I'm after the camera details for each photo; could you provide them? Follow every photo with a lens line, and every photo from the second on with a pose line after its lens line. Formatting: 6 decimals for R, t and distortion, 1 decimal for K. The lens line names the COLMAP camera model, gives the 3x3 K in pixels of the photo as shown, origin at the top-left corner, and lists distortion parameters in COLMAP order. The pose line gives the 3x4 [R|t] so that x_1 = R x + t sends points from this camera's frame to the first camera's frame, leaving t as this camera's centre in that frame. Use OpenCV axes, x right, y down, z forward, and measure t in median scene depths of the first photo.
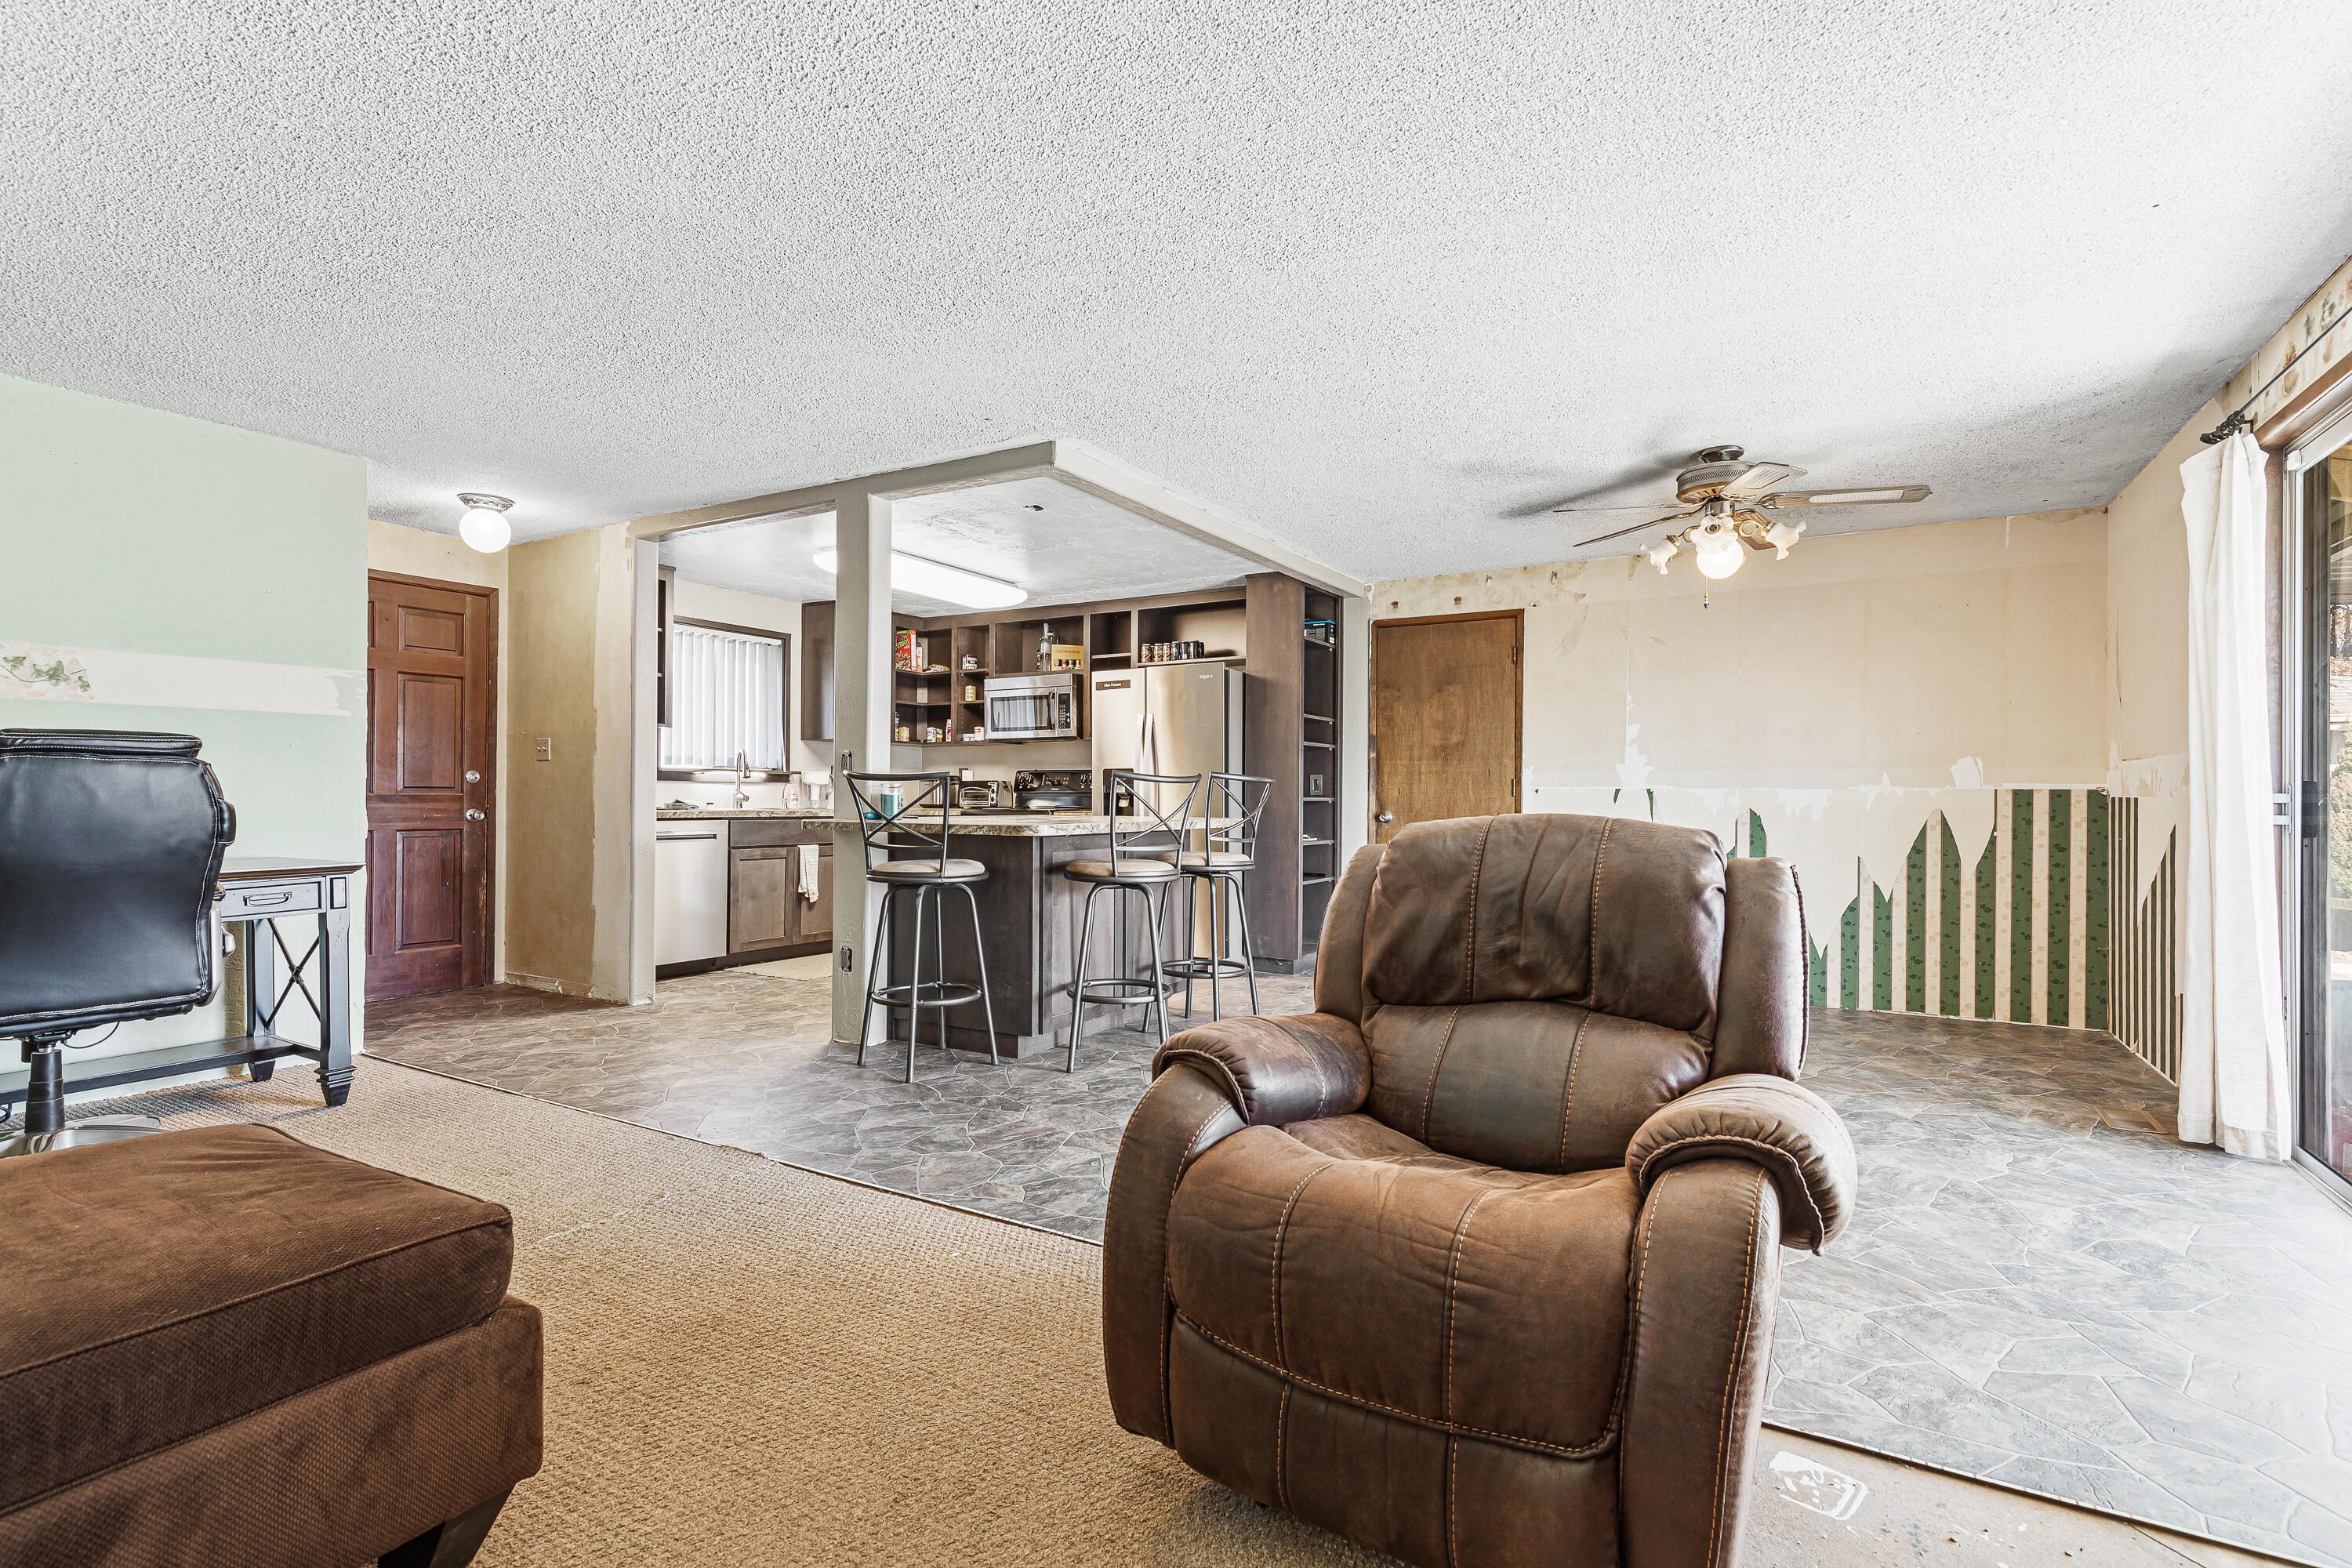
lens RADIAL K [[1078.1, 0, 1182.9], [0, 1078.1, 789.8], [0, 0, 1]] dist [0.006132, -0.000814]
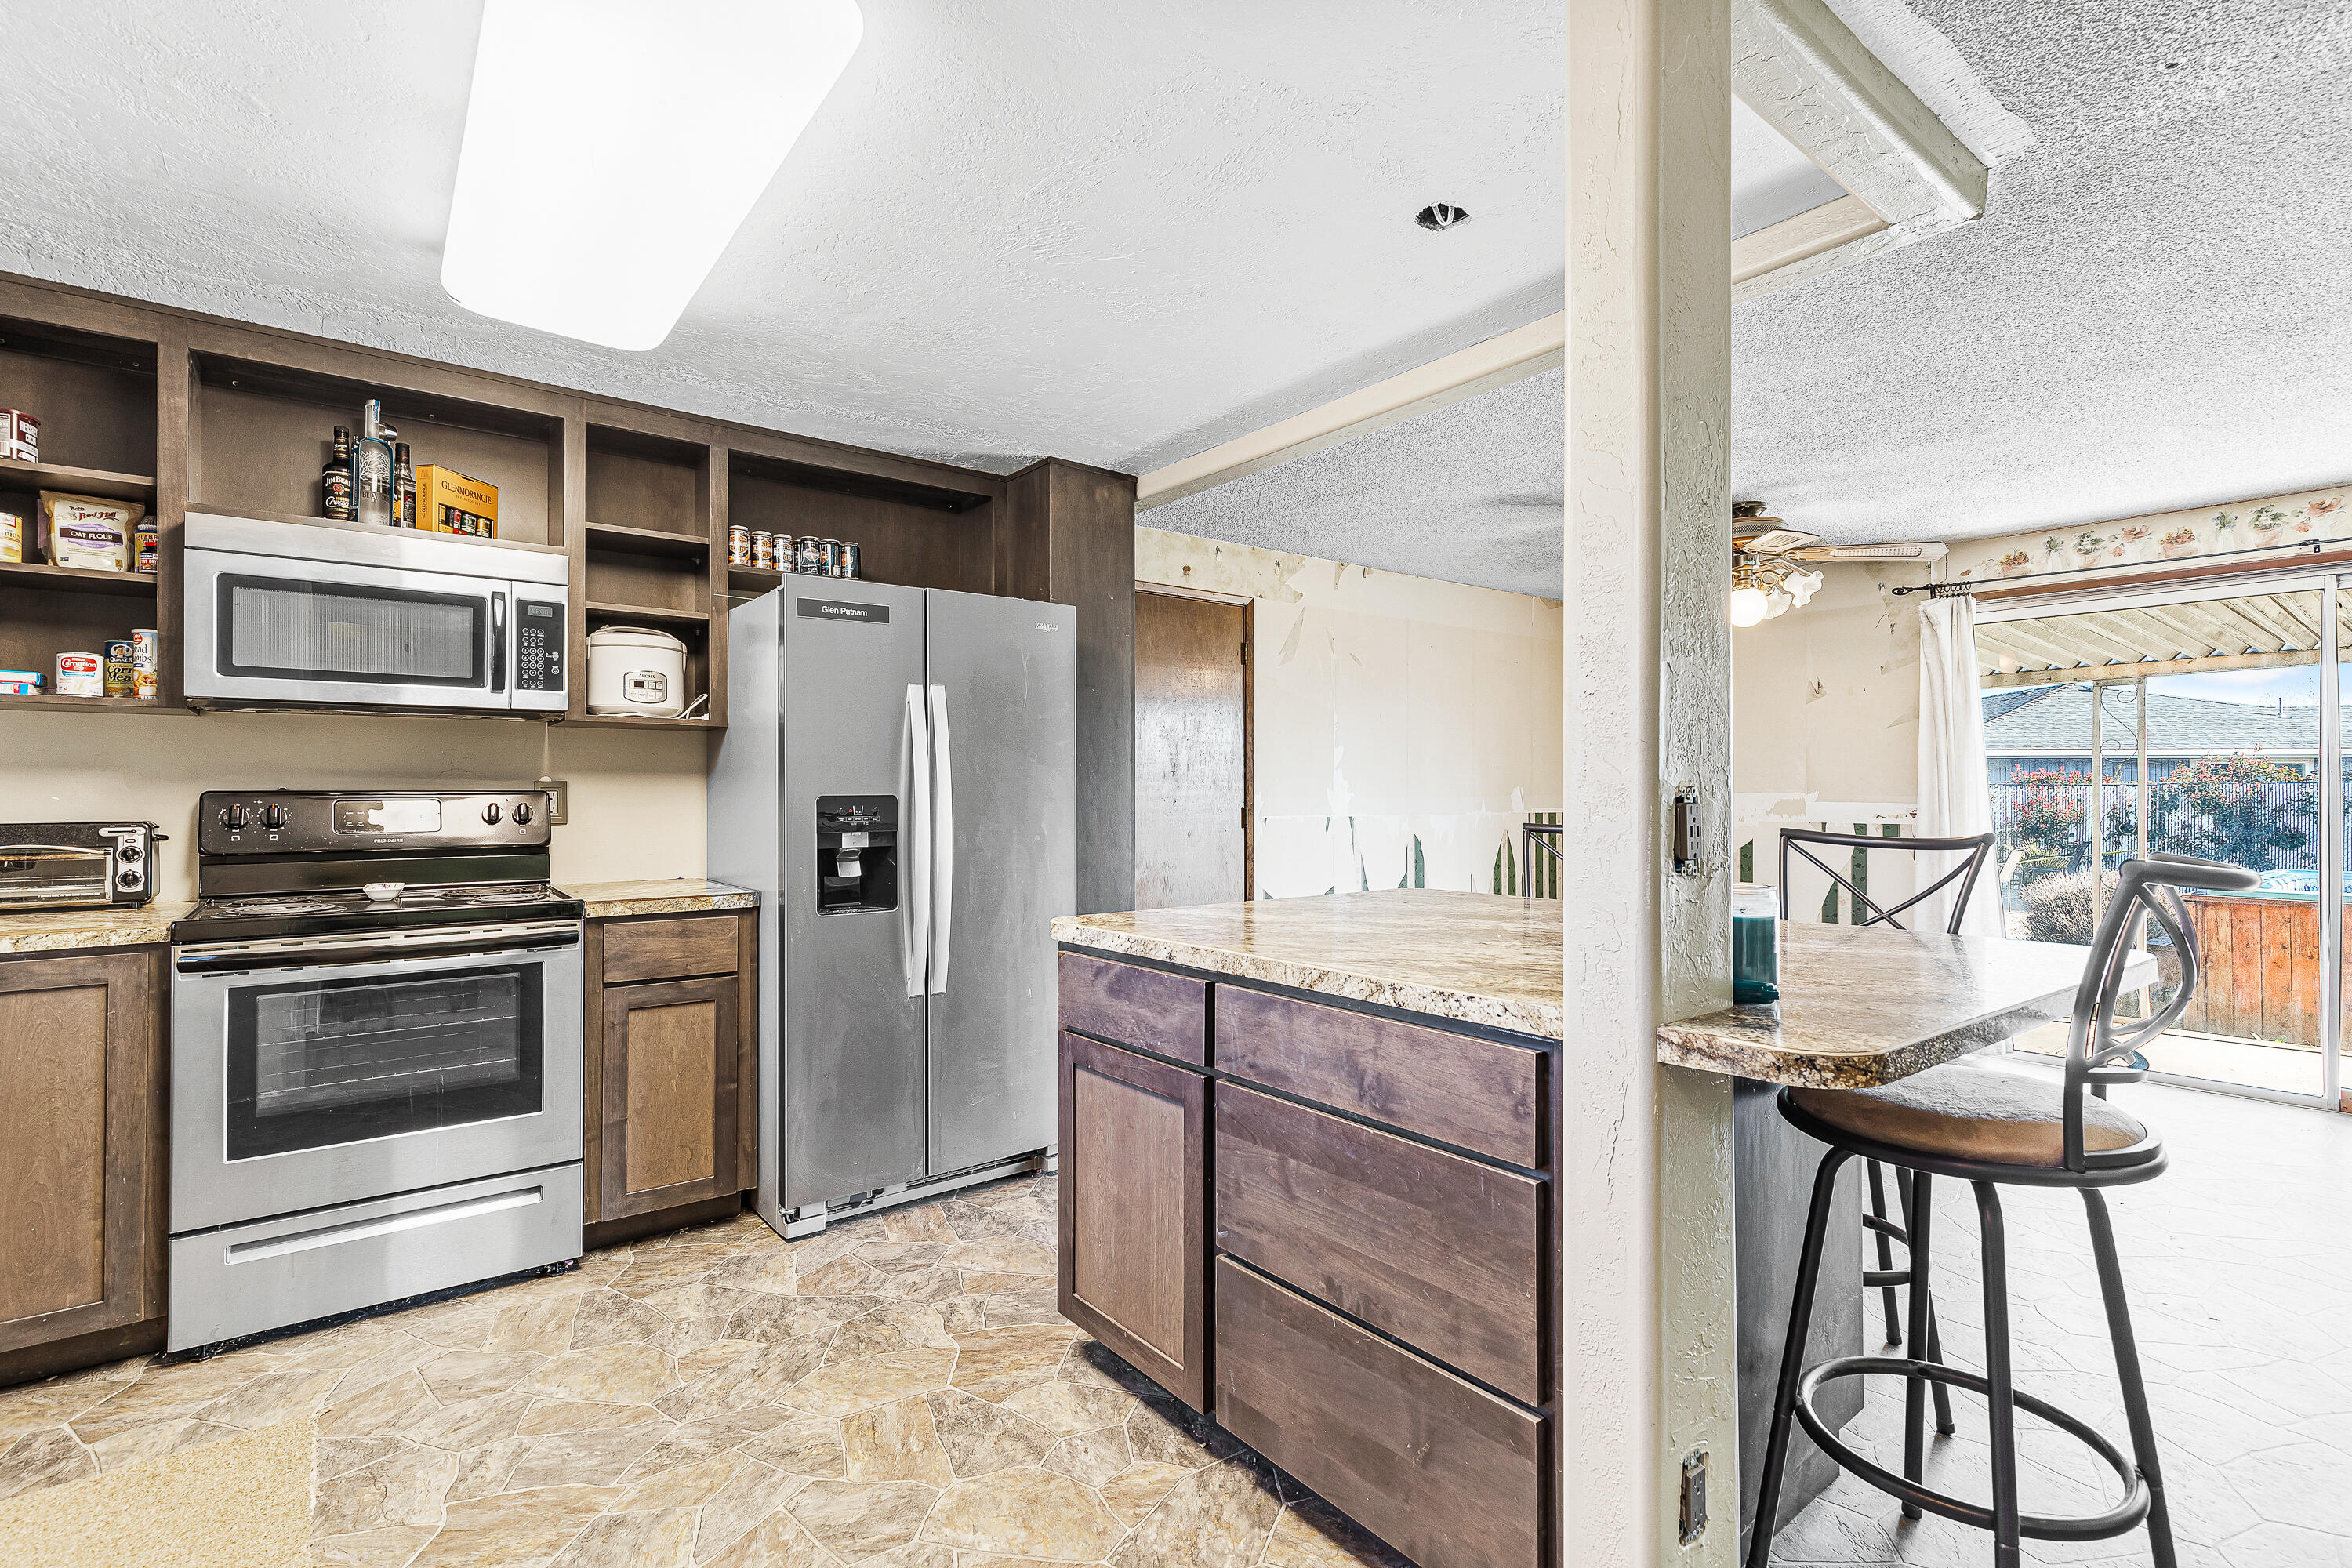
lens RADIAL K [[1078.1, 0, 1163.4], [0, 1078.1, 787.3], [0, 0, 1]] dist [0.006132, -0.000814]
pose [[0.379392, -0.001832, 0.925234, -0.459905], [-0.003556, 0.999988, 0.003439, -0.026778], [-0.925229, -0.004595, 0.379381, 0.742333]]
